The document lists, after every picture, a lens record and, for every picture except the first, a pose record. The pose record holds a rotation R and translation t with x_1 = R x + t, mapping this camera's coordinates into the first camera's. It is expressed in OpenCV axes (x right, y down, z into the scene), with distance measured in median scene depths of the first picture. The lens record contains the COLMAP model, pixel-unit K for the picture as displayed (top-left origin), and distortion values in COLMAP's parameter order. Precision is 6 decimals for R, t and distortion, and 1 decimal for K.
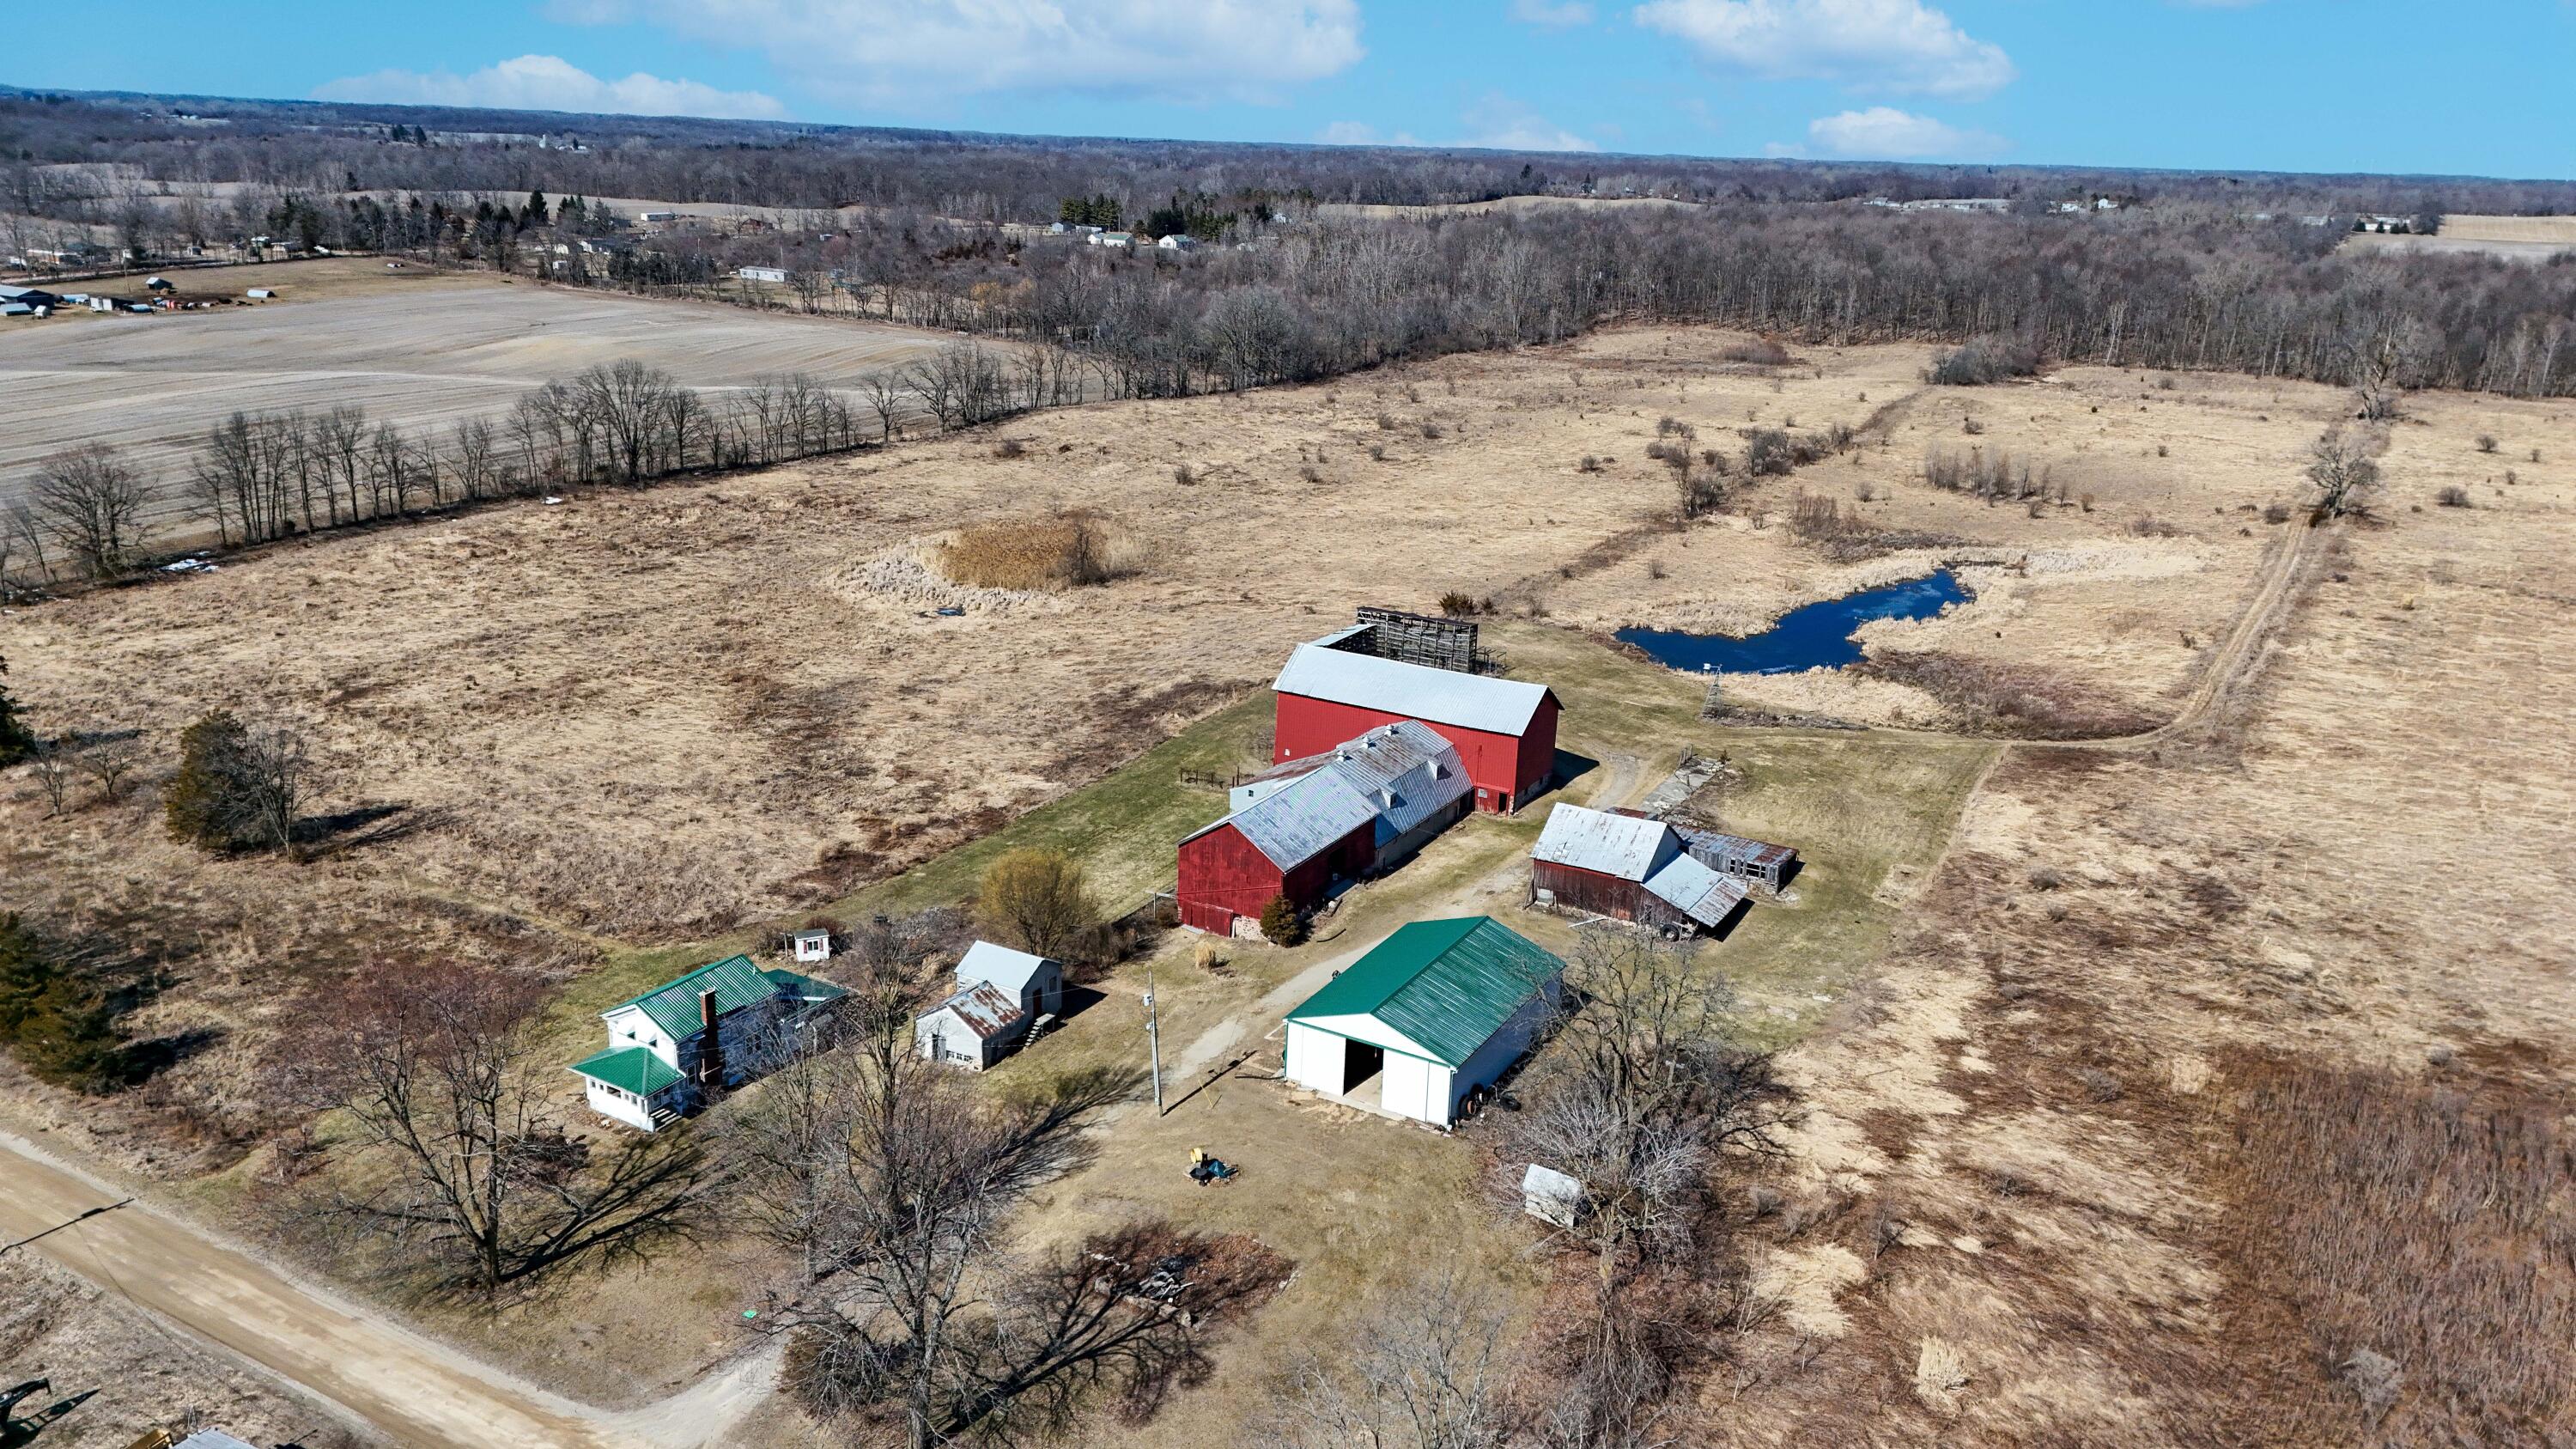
lens RADIAL K [[1857.5, 0, 1288.0], [0, 1857.5, 724.5], [0, 0, 1]] dist [0.048991, -0.002870]
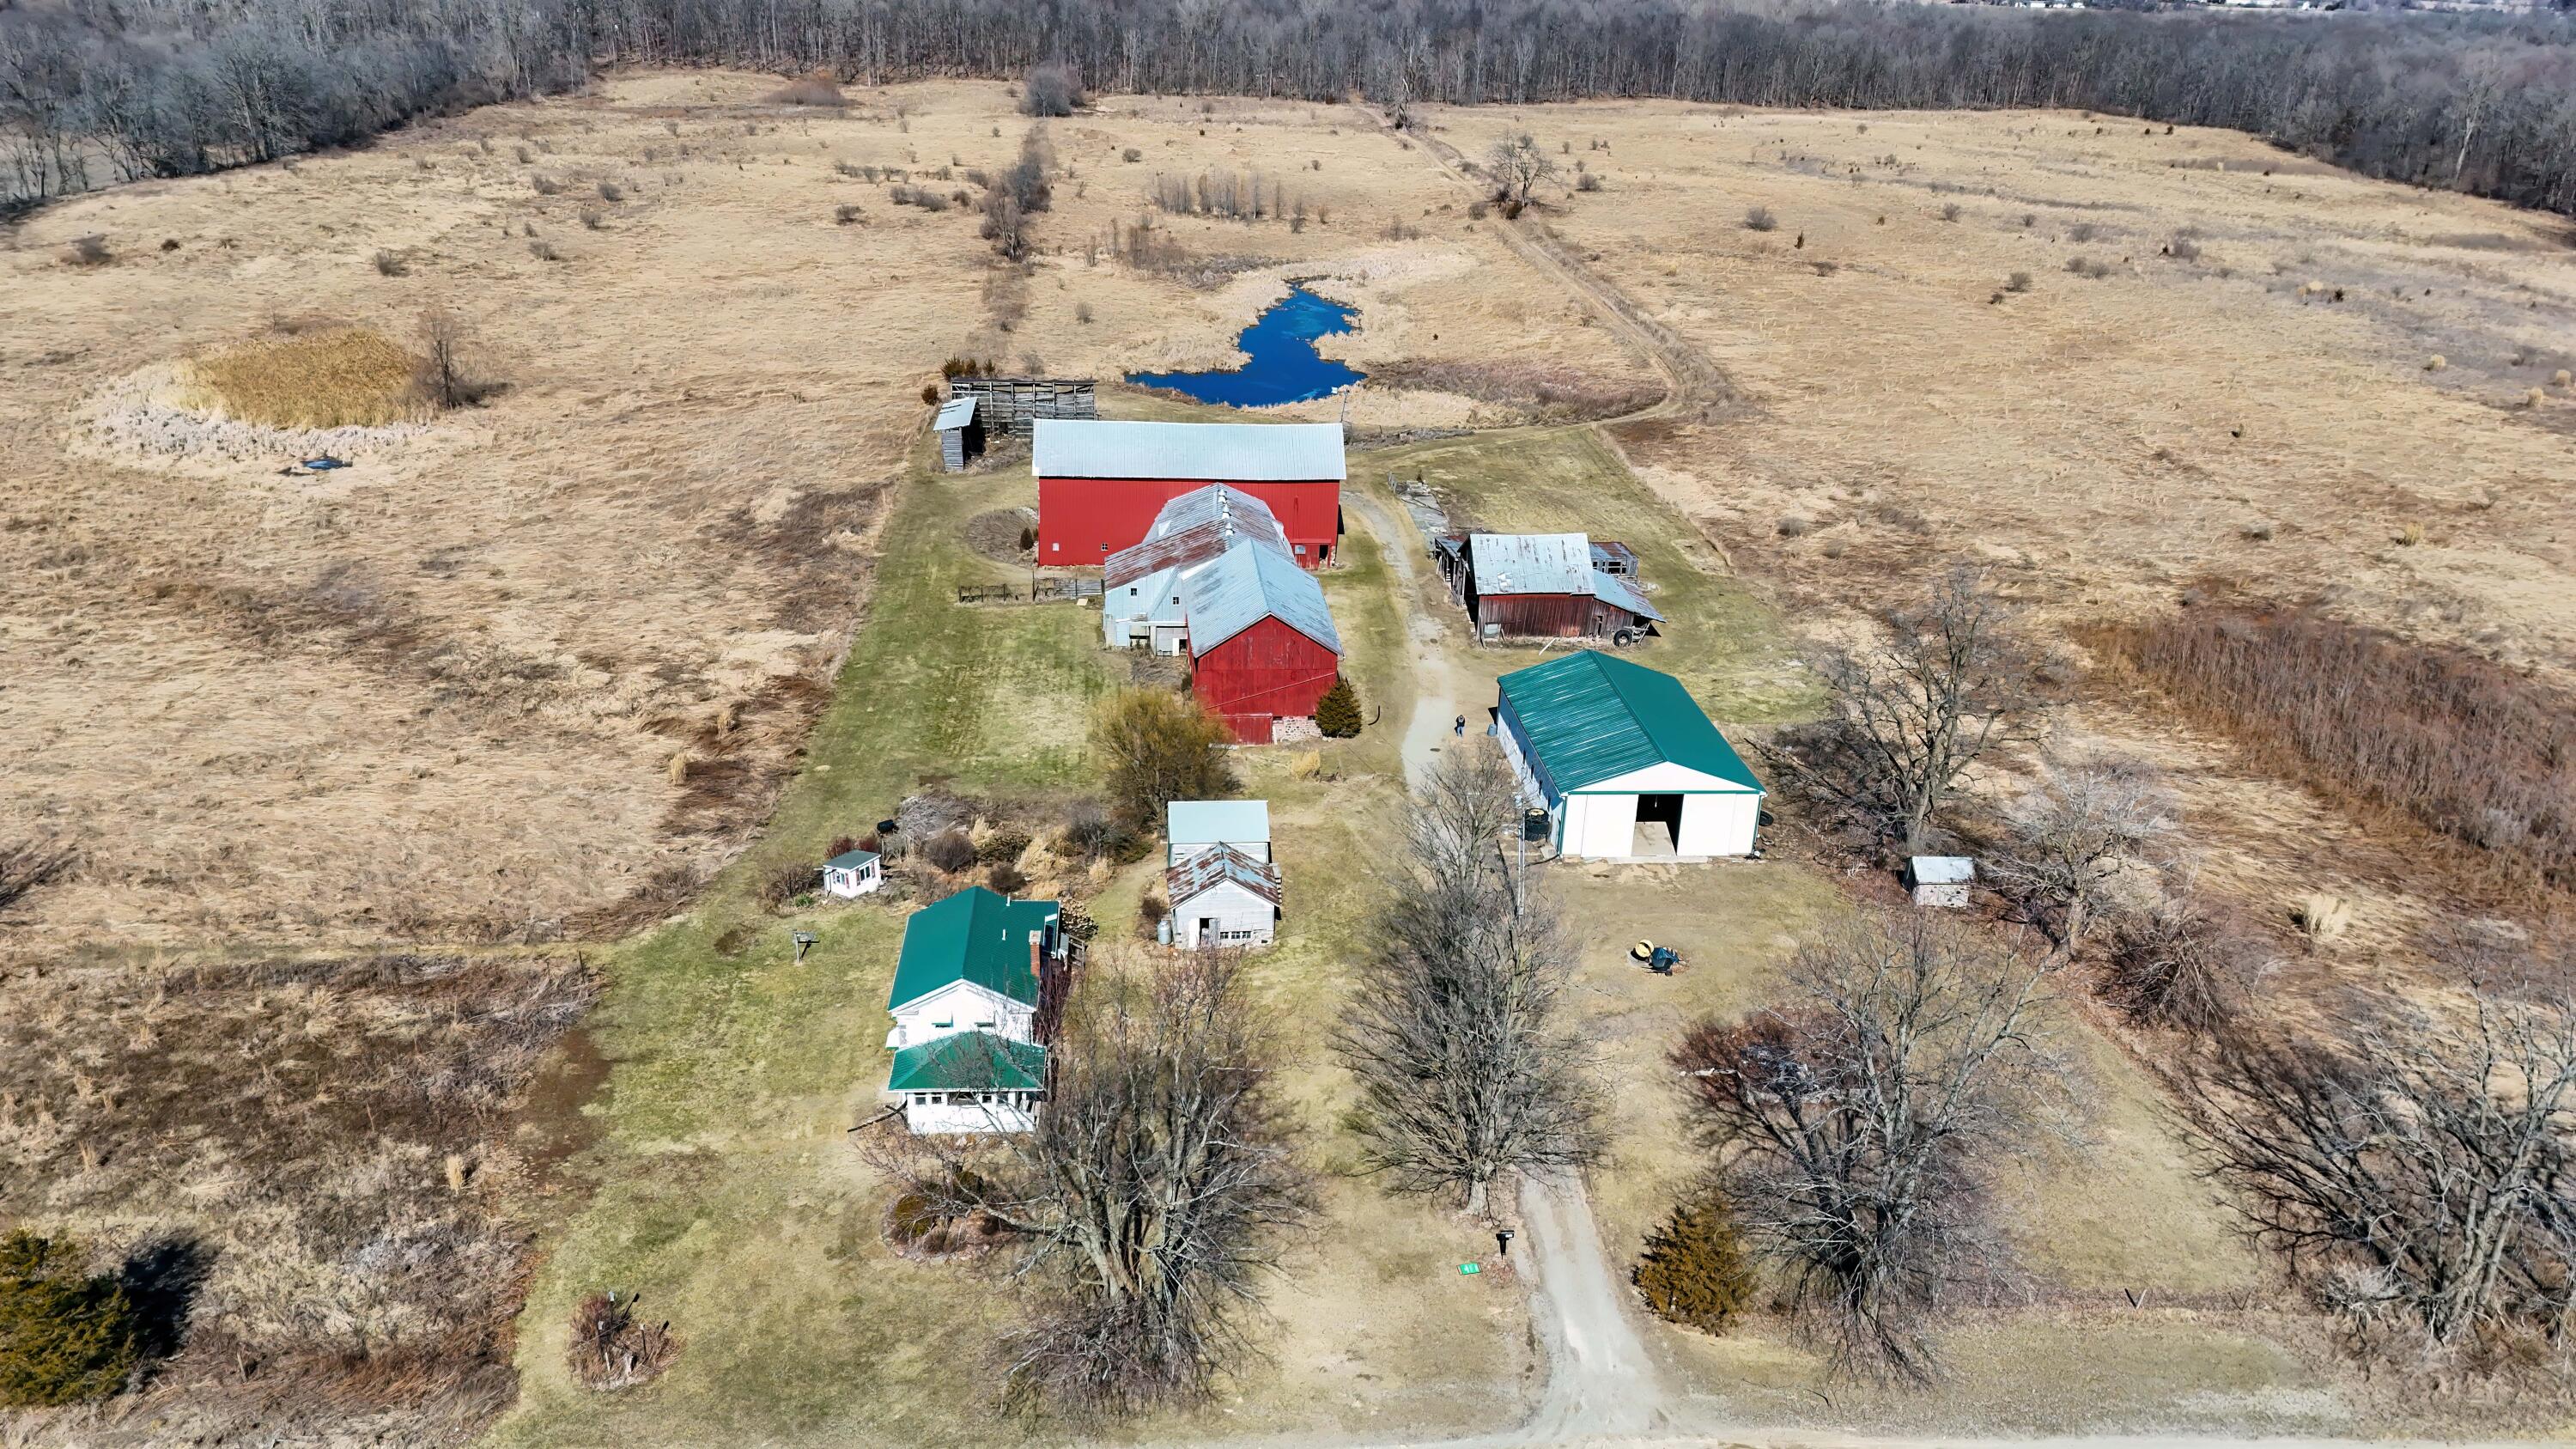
lens RADIAL K [[1857.5, 0, 1288.0], [0, 1857.5, 724.5], [0, 0, 1]] dist [0.048991, -0.002870]
pose [[0.823058, -0.225138, 0.521429, -0.337179], [0.159296, 0.972735, 0.168556, -0.029787], [-0.545161, -0.055670, 0.836481, 0.176141]]
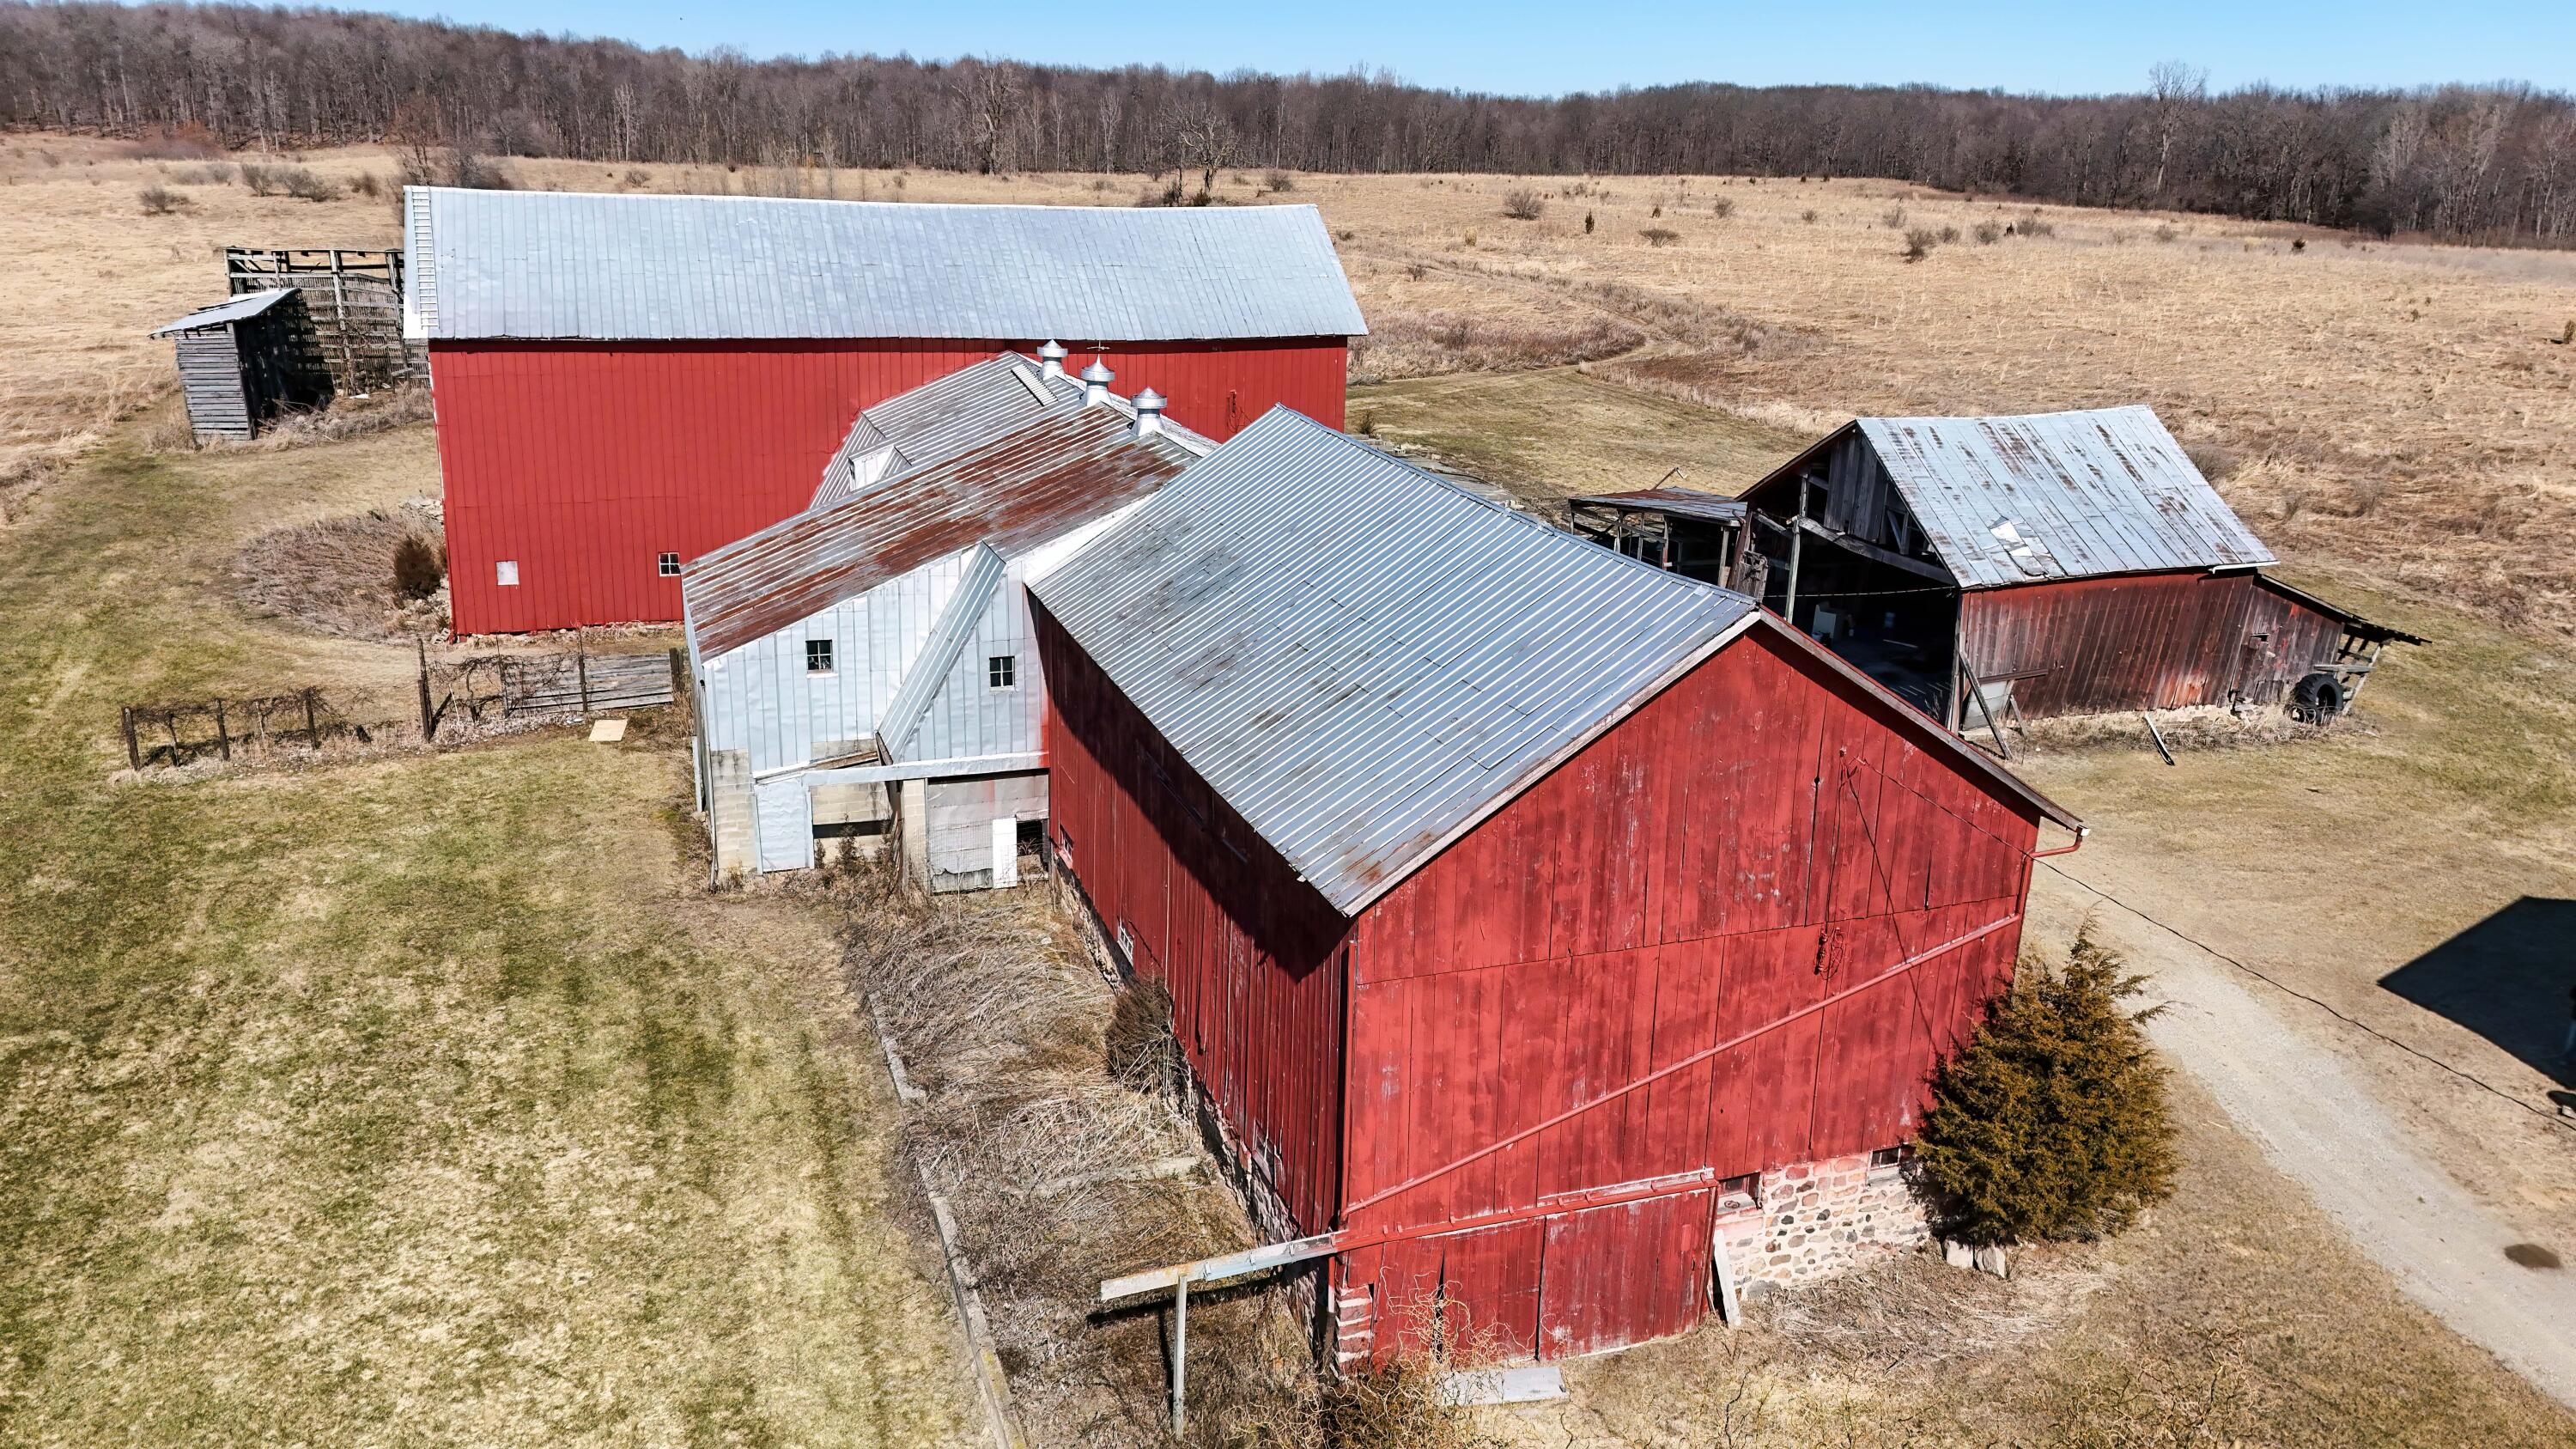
lens RADIAL K [[1857.5, 0, 1288.0], [0, 1857.5, 724.5], [0, 0, 1]] dist [0.048991, -0.002870]
pose [[0.655516, -0.240930, 0.715717, -0.114268], [0.214953, 0.968067, 0.129006, 0.022117], [-0.723943, 0.069280, 0.686372, 0.630219]]
